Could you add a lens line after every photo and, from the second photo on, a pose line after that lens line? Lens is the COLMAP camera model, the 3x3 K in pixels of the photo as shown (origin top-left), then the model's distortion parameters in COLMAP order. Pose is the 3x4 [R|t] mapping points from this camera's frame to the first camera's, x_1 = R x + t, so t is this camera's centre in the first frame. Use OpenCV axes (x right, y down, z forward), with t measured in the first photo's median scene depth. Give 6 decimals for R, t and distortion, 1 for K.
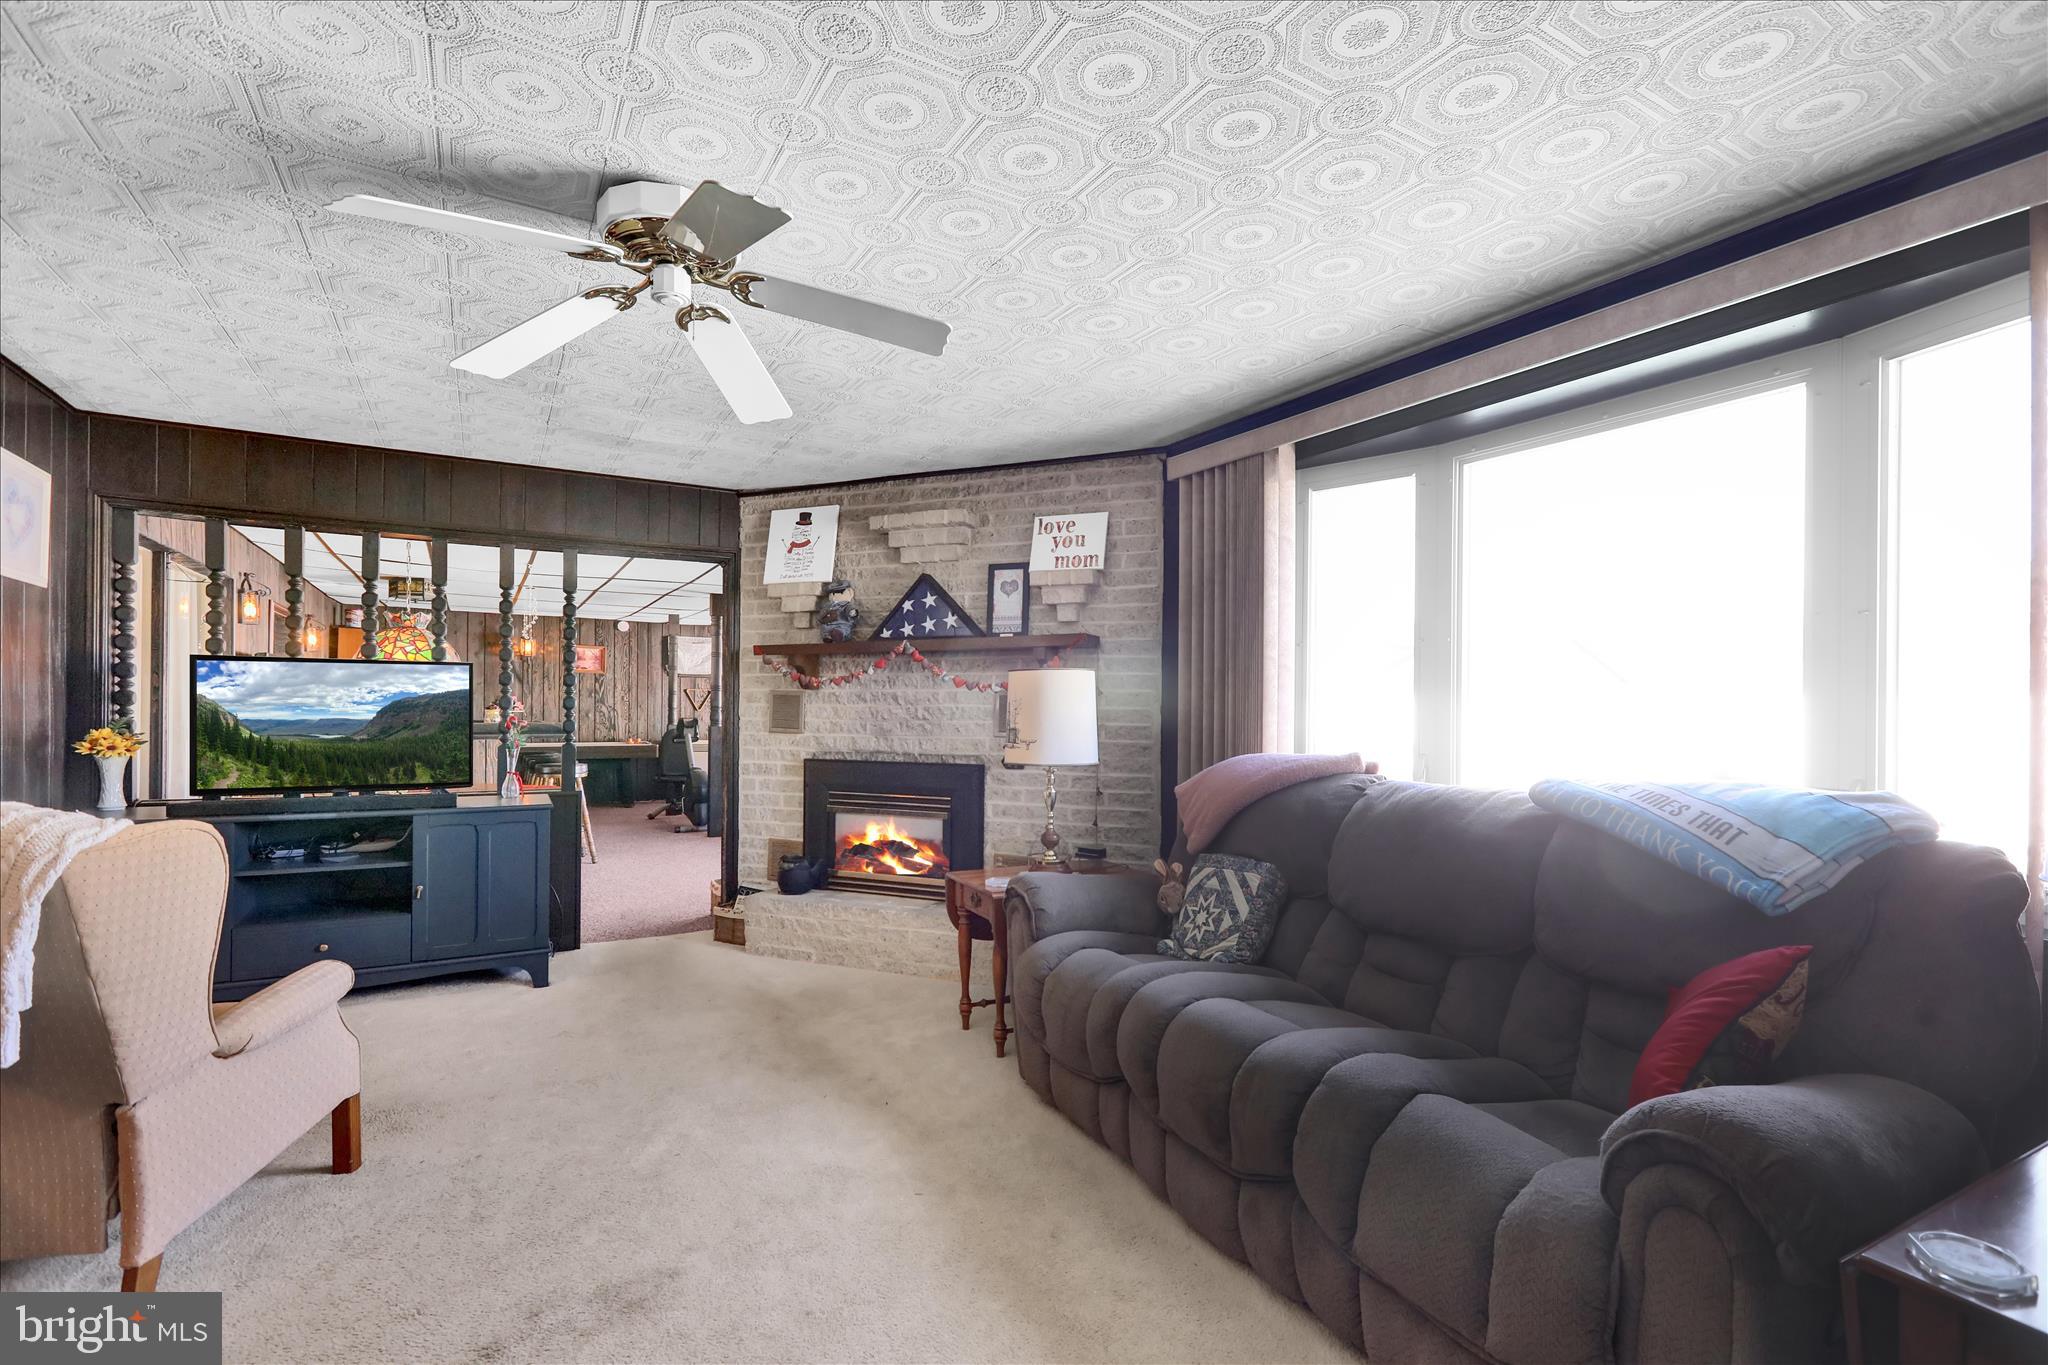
lens RADIAL K [[935.1, 0, 1016.3], [0, 935.1, 693.9], [0, 0, 1]] dist [-0.000060, 0.000542]
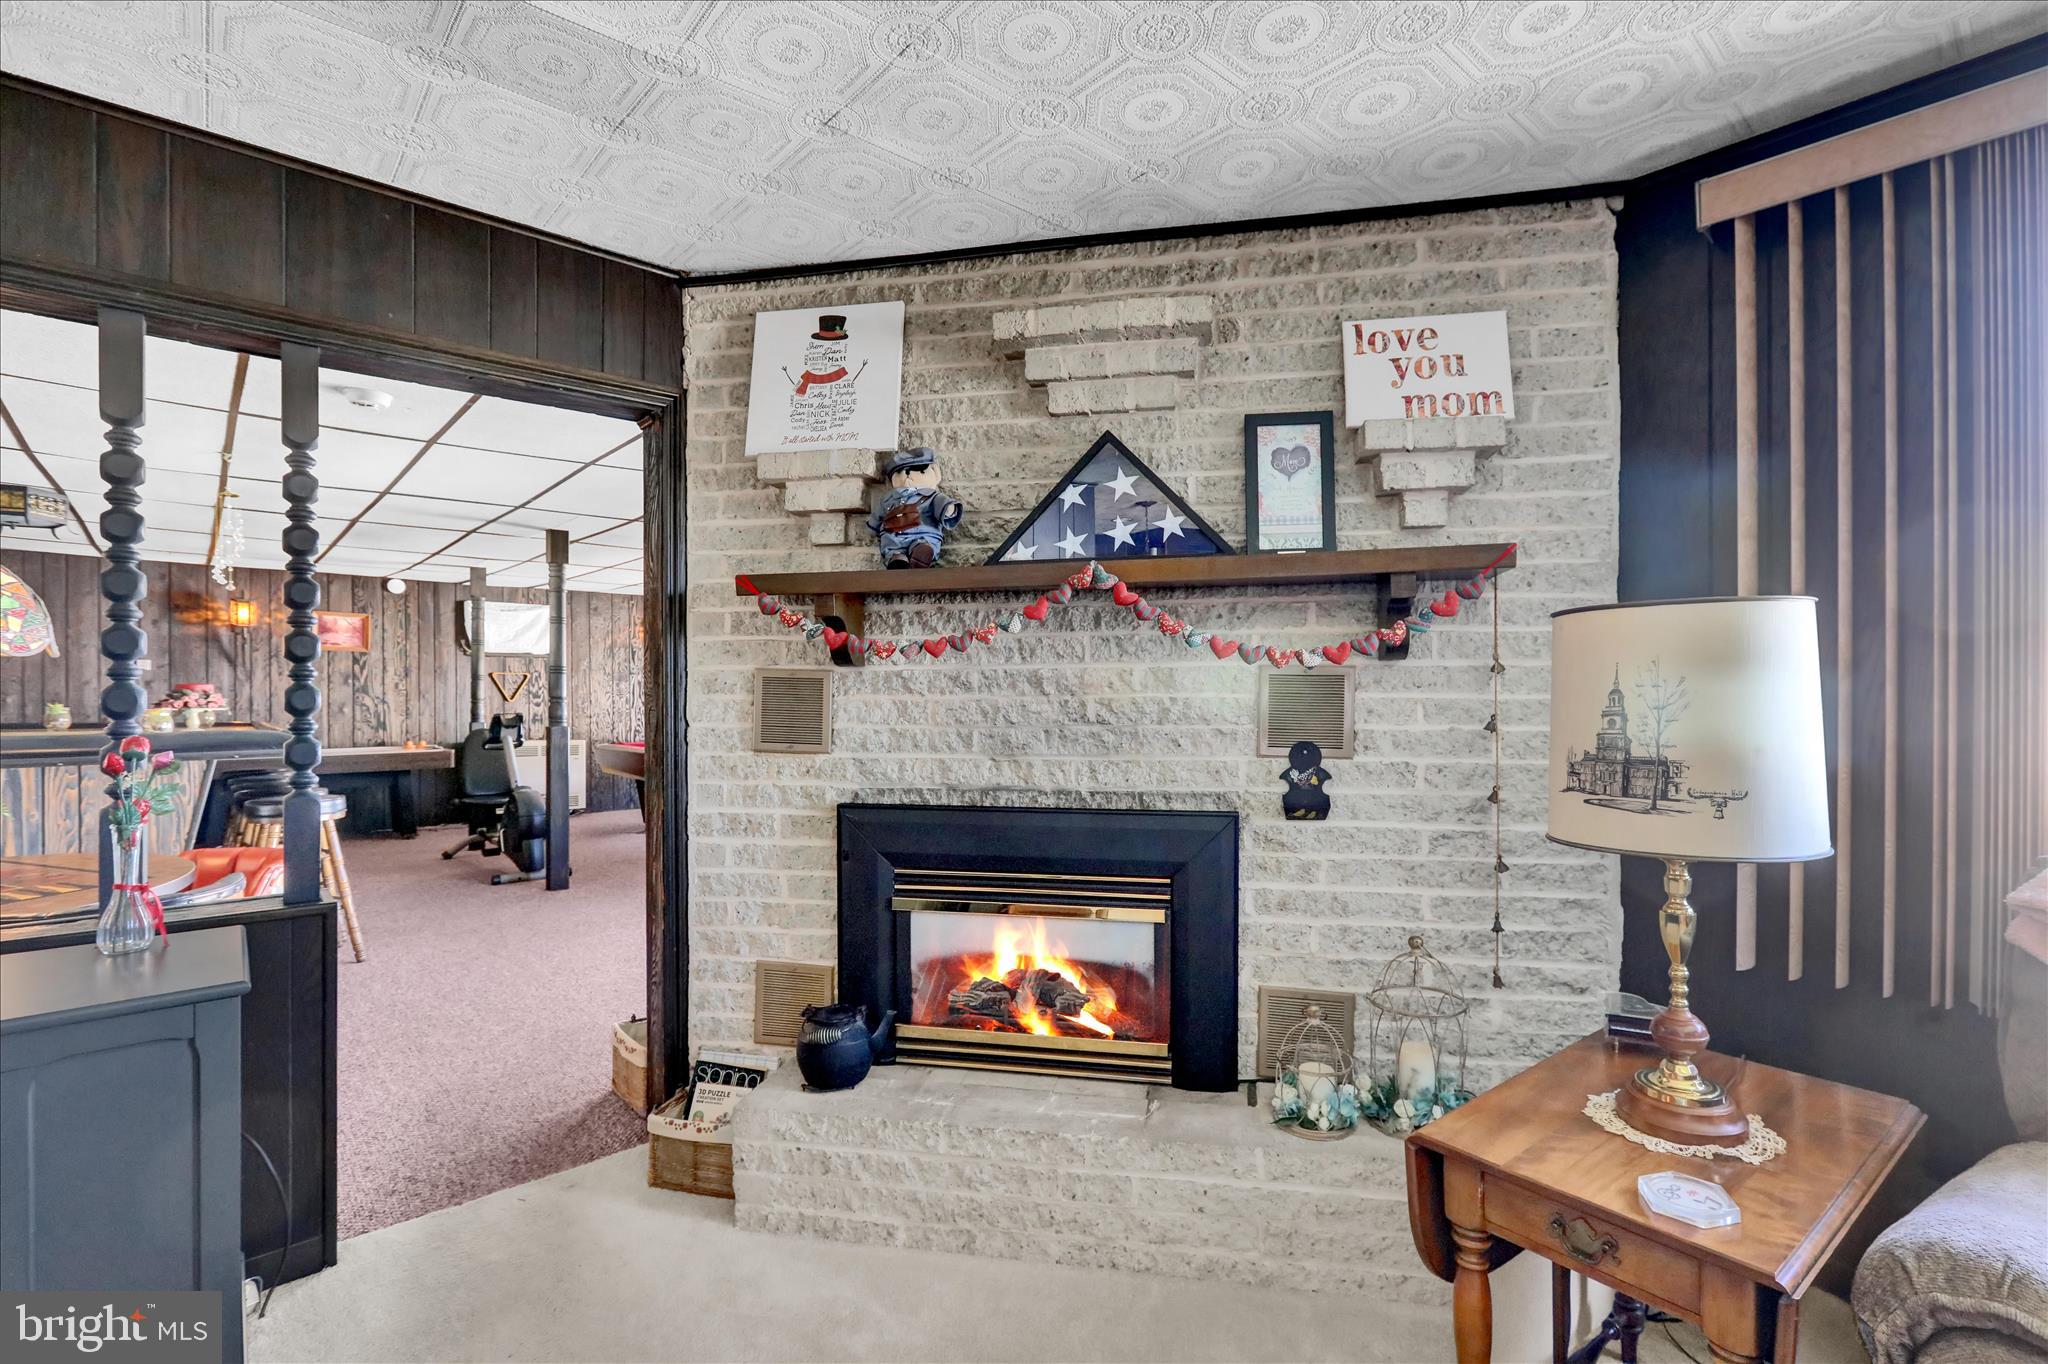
lens RADIAL K [[935.1, 0, 1033.2], [0, 935.1, 680.7], [0, 0, 1]] dist [-0.000060, 0.000542]
pose [[0.978300, -0.009280, 0.206987, -0.234246], [0.008229, 0.999949, 0.005940, 0.001049], [-0.207031, -0.004108, 0.978326, 0.501716]]
